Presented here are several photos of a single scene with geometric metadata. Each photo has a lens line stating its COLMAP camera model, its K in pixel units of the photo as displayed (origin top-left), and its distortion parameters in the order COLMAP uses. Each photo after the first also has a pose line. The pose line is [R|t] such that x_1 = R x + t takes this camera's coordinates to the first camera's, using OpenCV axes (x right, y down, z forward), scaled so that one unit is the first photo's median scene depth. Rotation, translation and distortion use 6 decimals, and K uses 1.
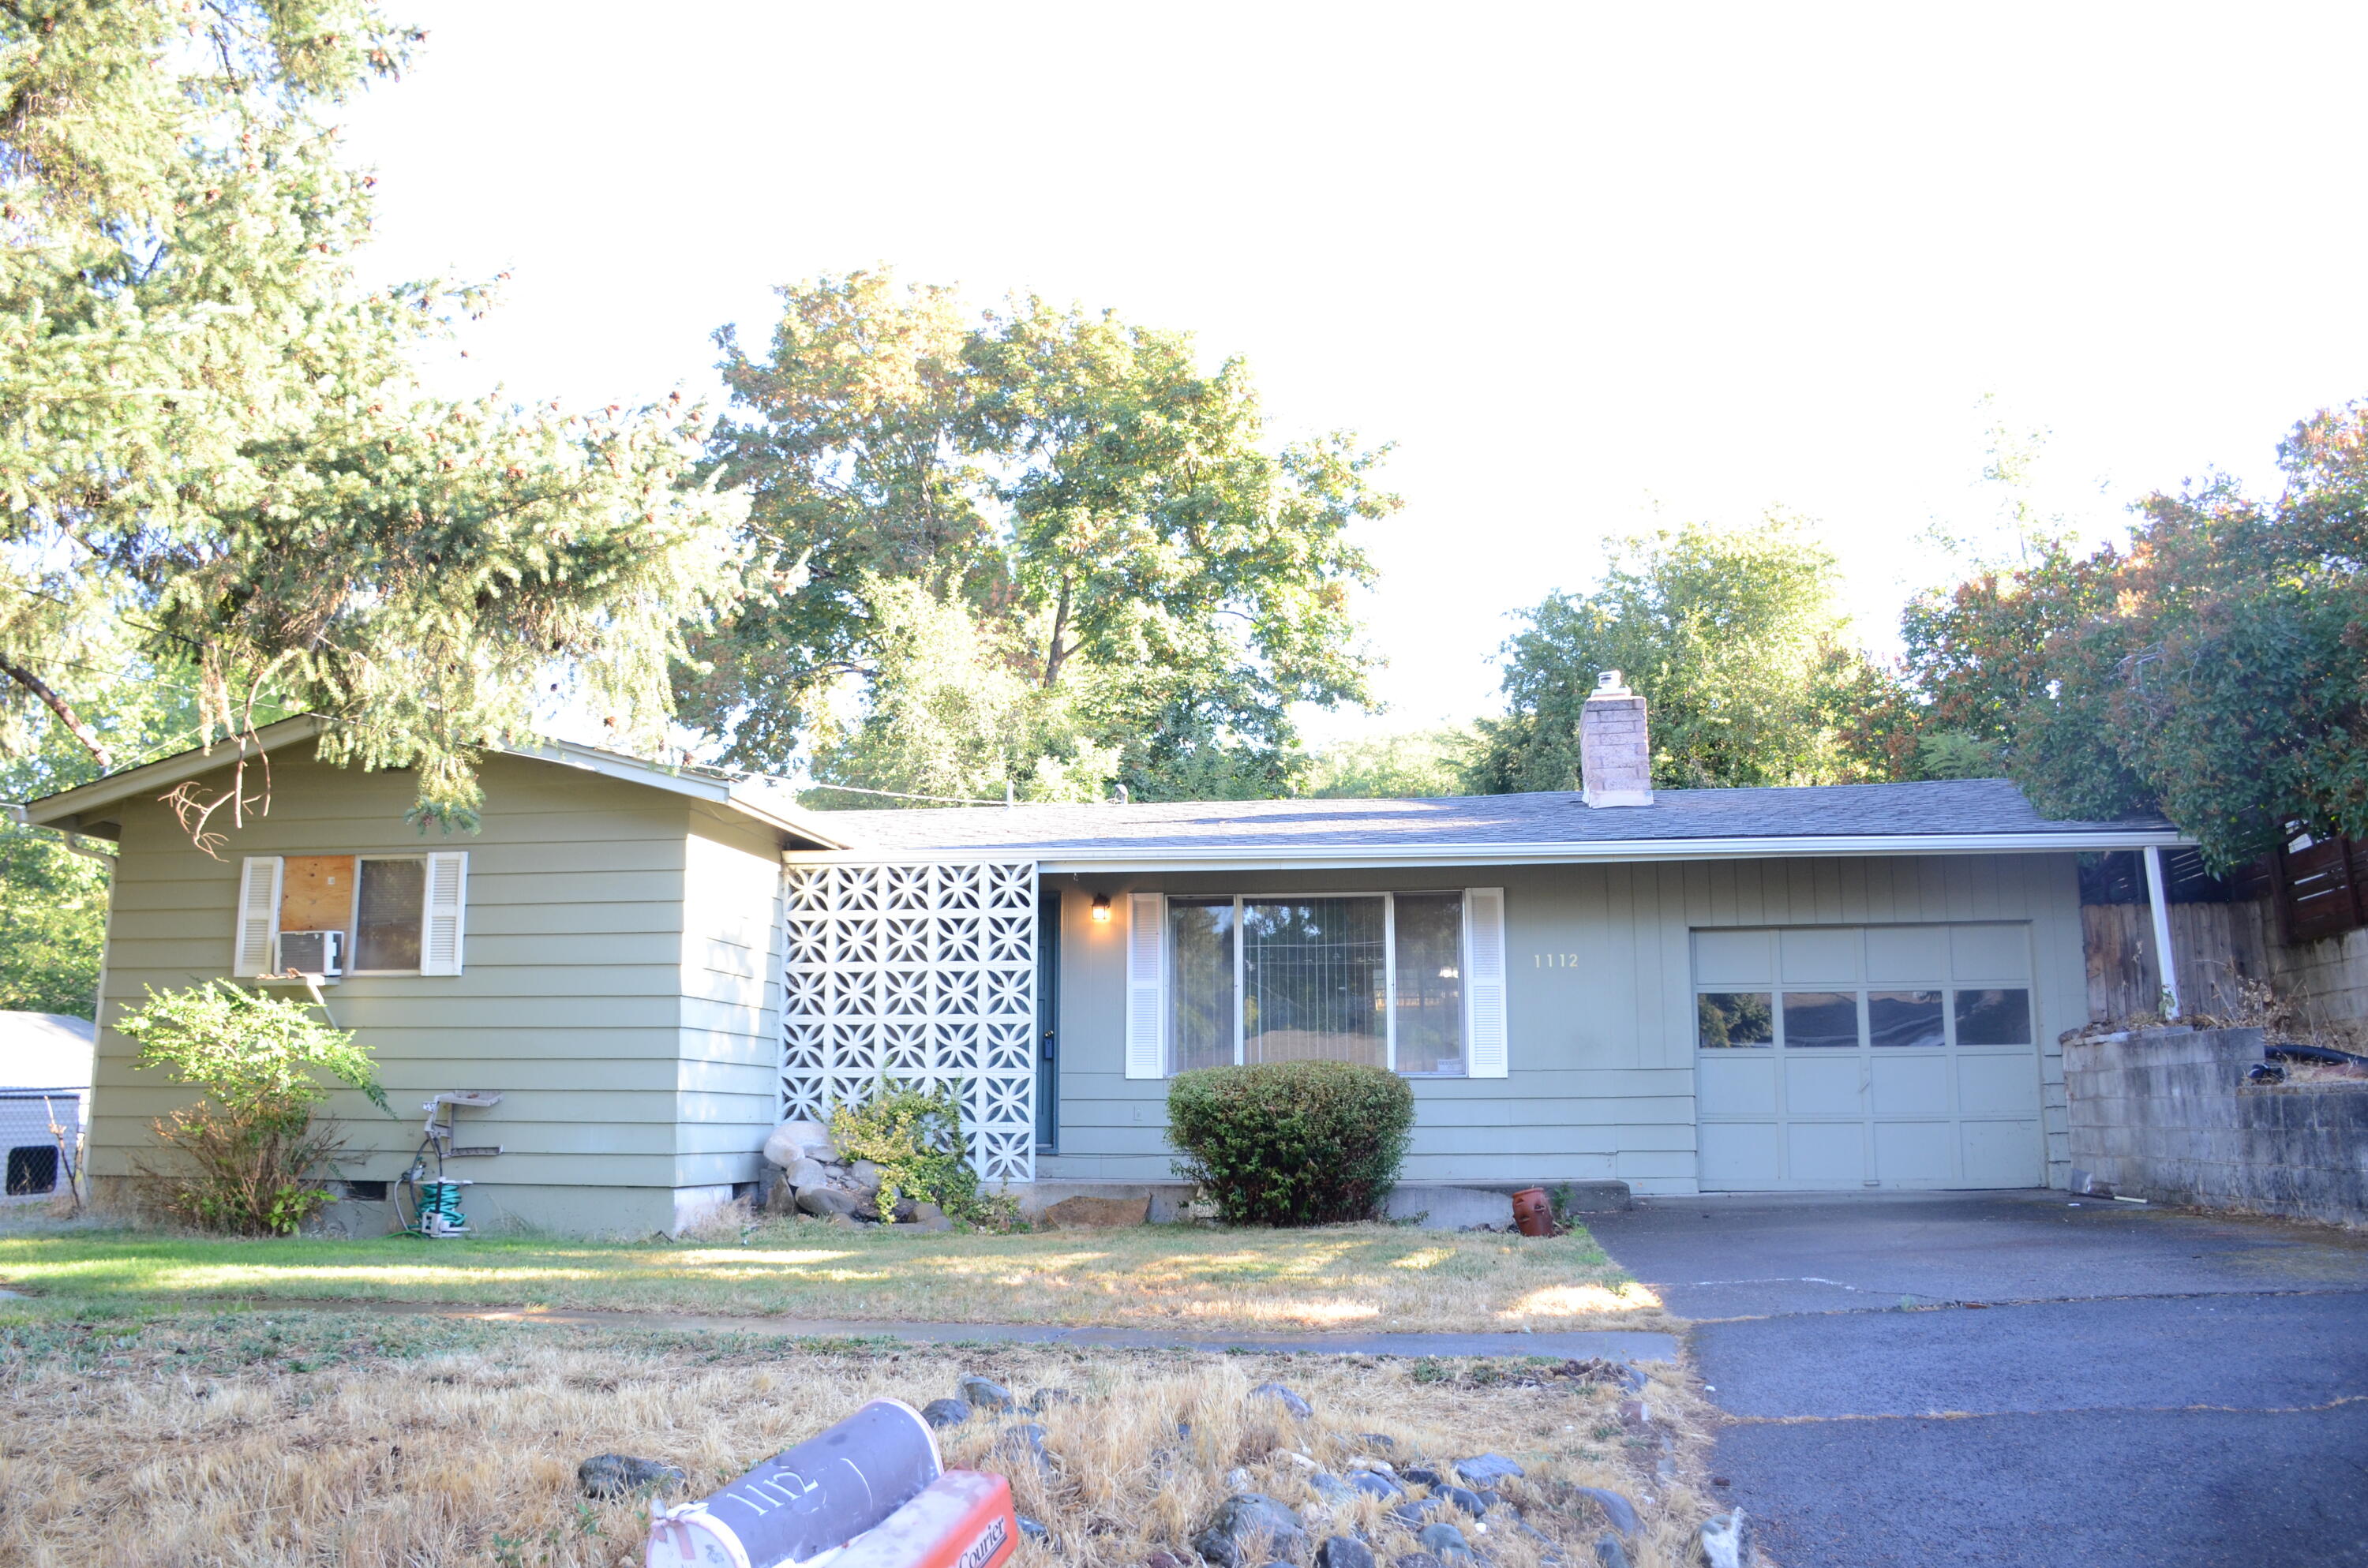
lens RADIAL K [[1807.3, 0, 1199.7], [0, 1807.3, 796.2], [0, 0, 1]] dist [-0.014177, 0.061619]
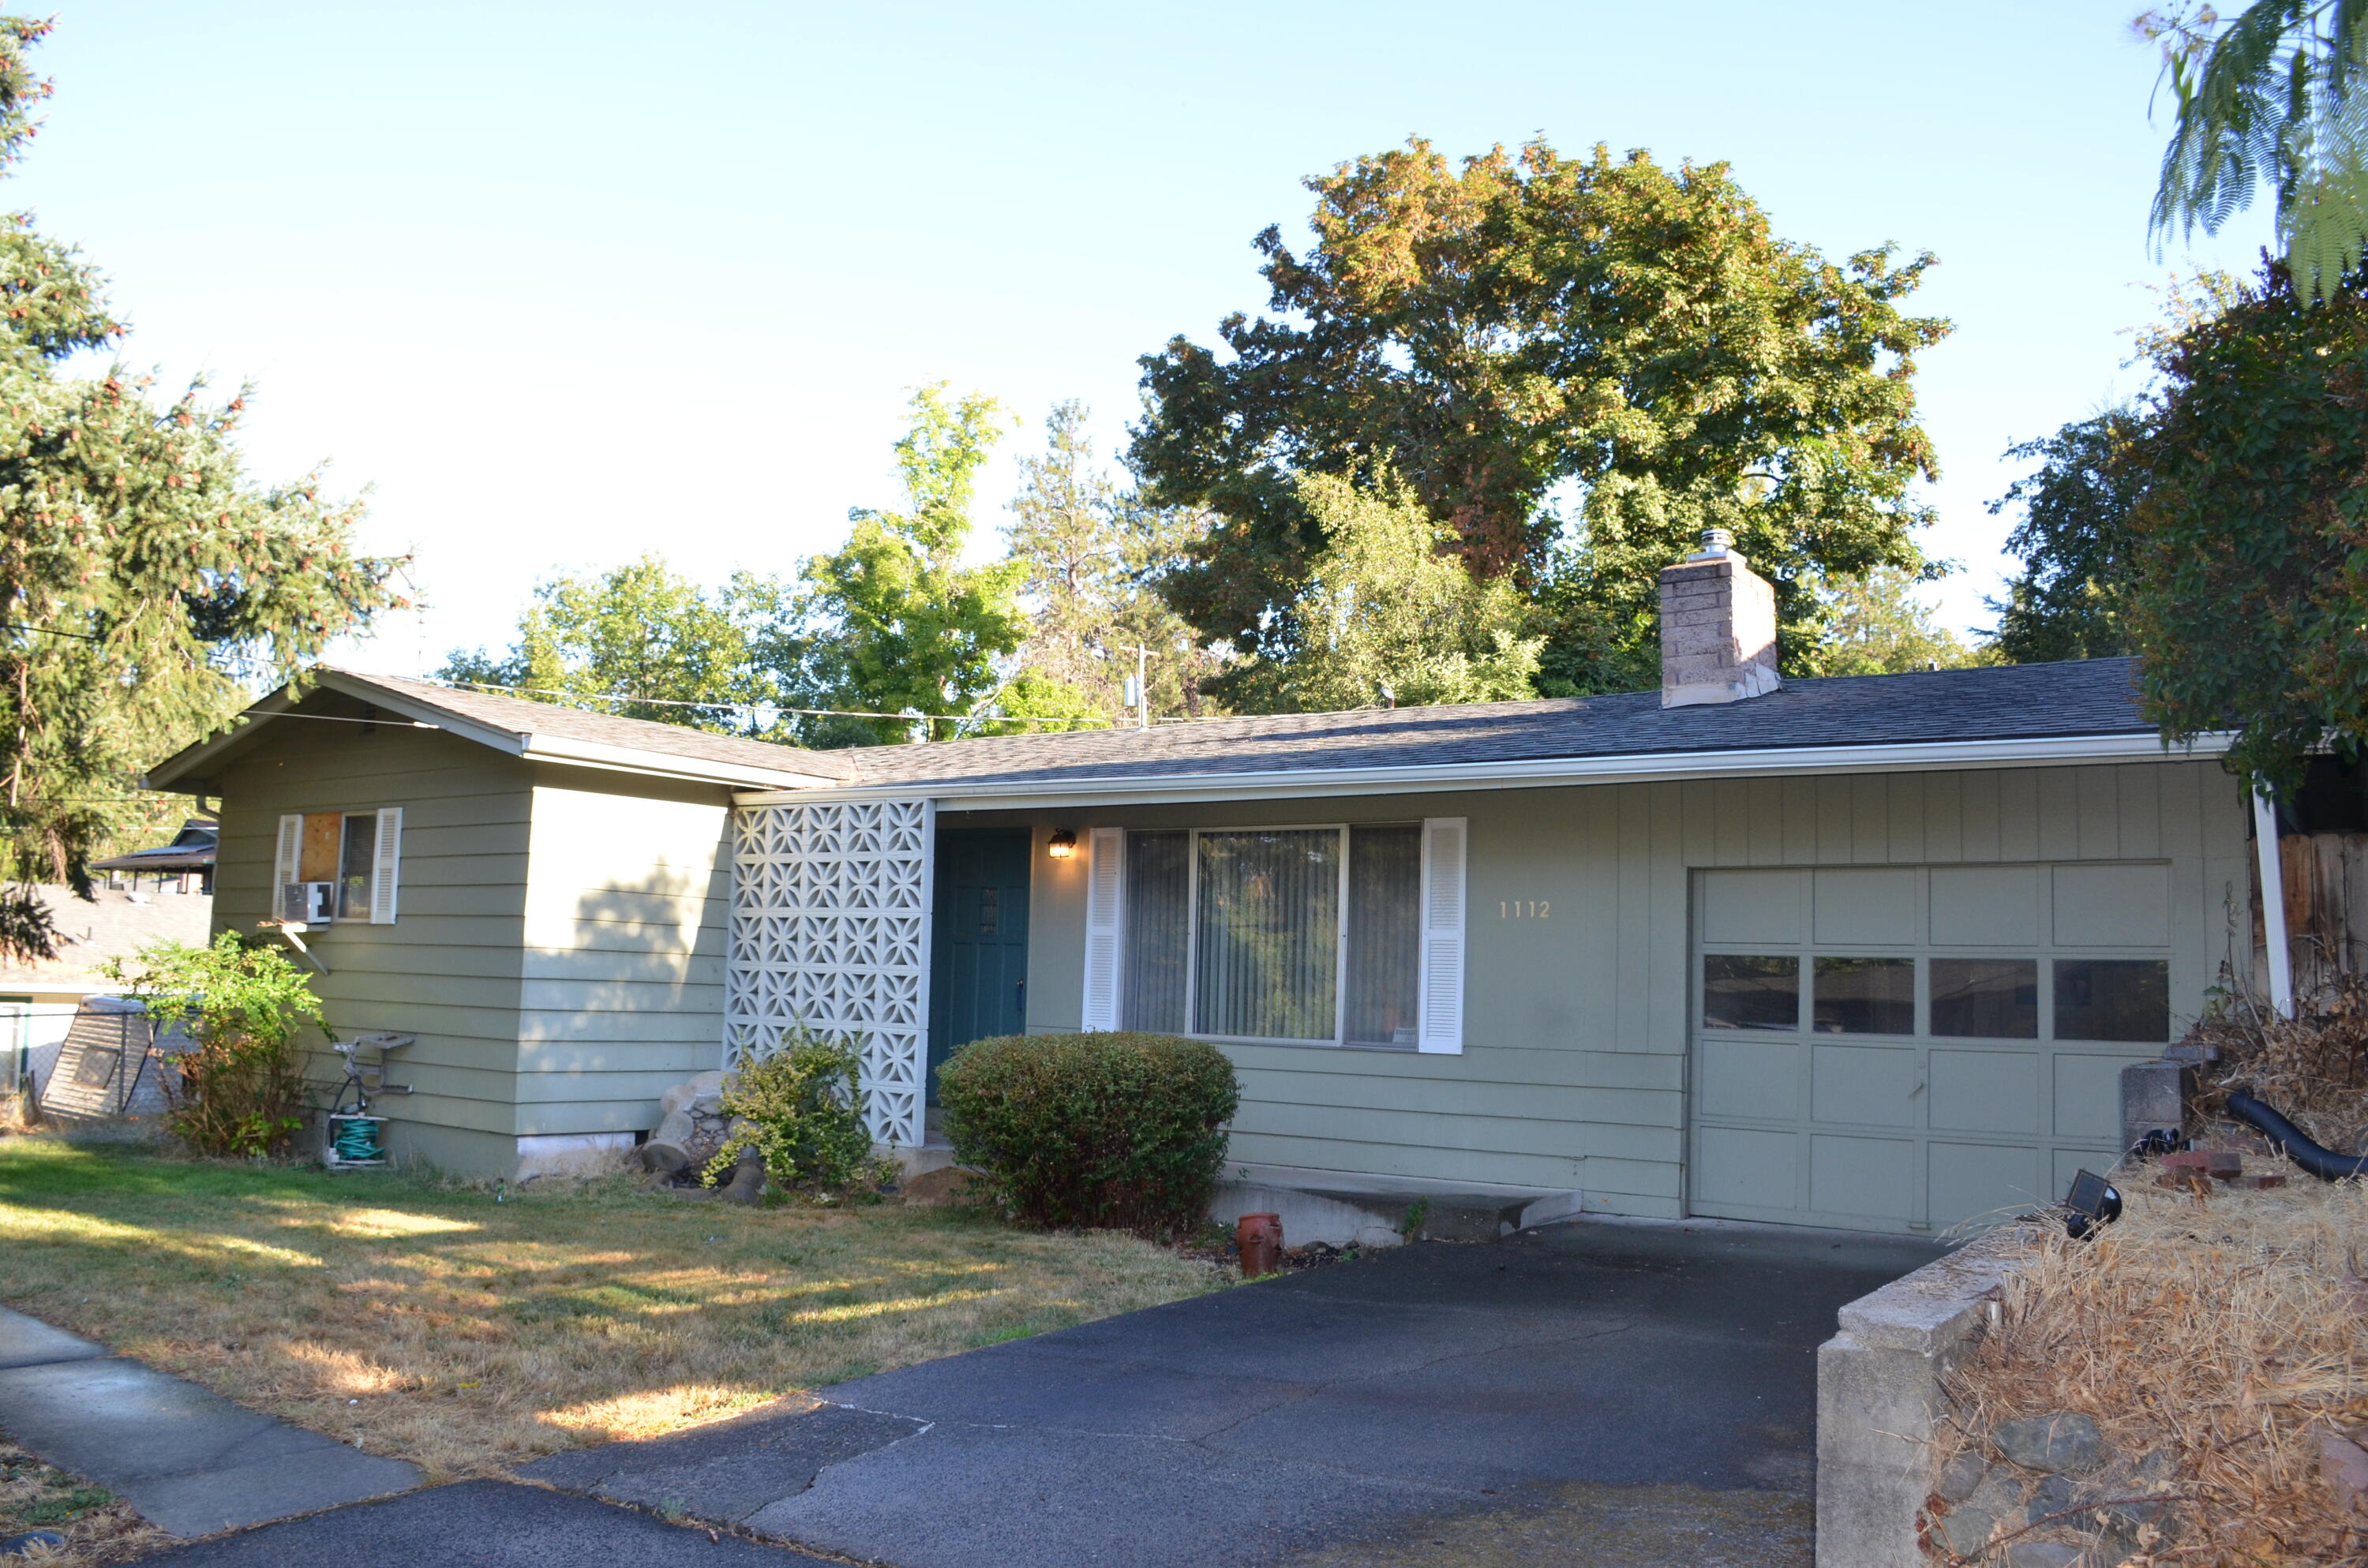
lens RADIAL K [[1807.3, 0, 1185.4], [0, 1807.3, 768.3], [0, 0, 1]] dist [-0.014177, 0.061619]
pose [[0.908213, -0.021795, -0.417941, 0.384540], [0.041856, 0.998366, 0.038891, -0.011291], [0.416410, -0.052815, 0.907641, 0.196247]]
